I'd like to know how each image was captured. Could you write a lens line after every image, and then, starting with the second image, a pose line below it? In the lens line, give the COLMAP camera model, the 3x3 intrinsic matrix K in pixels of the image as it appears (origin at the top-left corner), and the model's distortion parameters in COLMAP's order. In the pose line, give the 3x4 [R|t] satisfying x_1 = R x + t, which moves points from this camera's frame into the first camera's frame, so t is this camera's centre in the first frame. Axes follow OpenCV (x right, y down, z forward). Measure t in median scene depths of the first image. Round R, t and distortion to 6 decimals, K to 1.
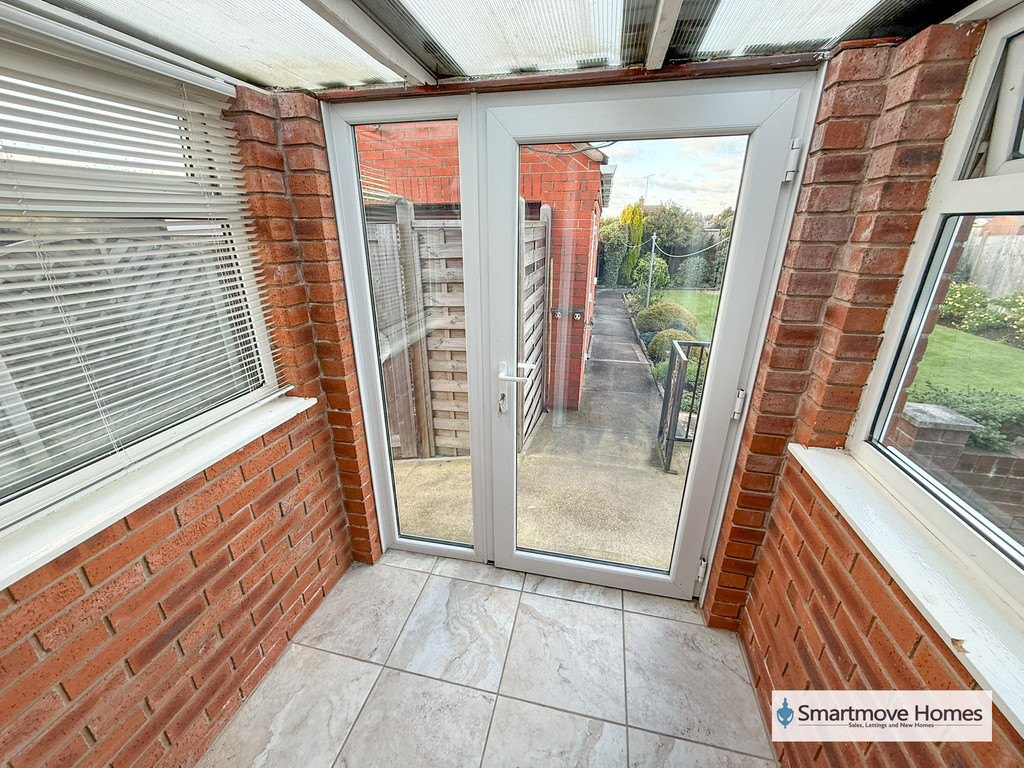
lens RADIAL K [[406.9, 0, 510.3], [0, 406.9, 380.6], [0, 0, 1]] dist [-0.003797, -0.000576]
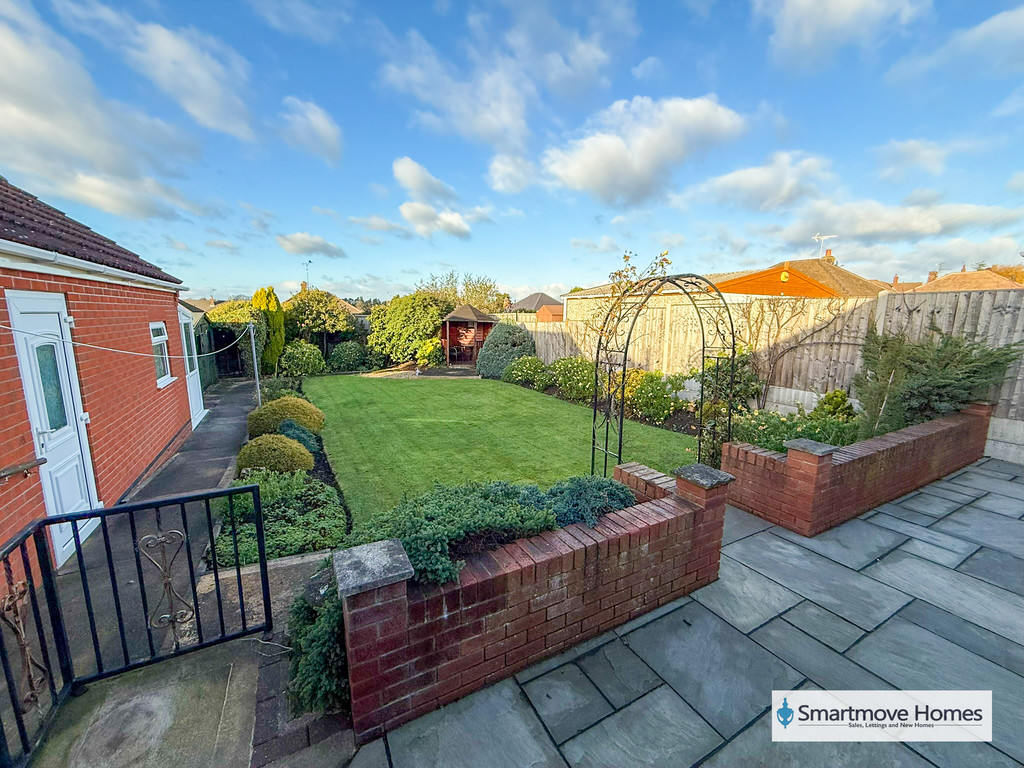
lens RADIAL K [[406.9, 0, 512.4], [0, 406.9, 383.0], [0, 0, 1]] dist [-0.003797, -0.000576]
pose [[0.749387, -0.102182, 0.654201, 0.187785], [0.221639, 0.969735, -0.102421, -0.026960], [-0.623936, 0.221750, 0.749354, 0.043242]]
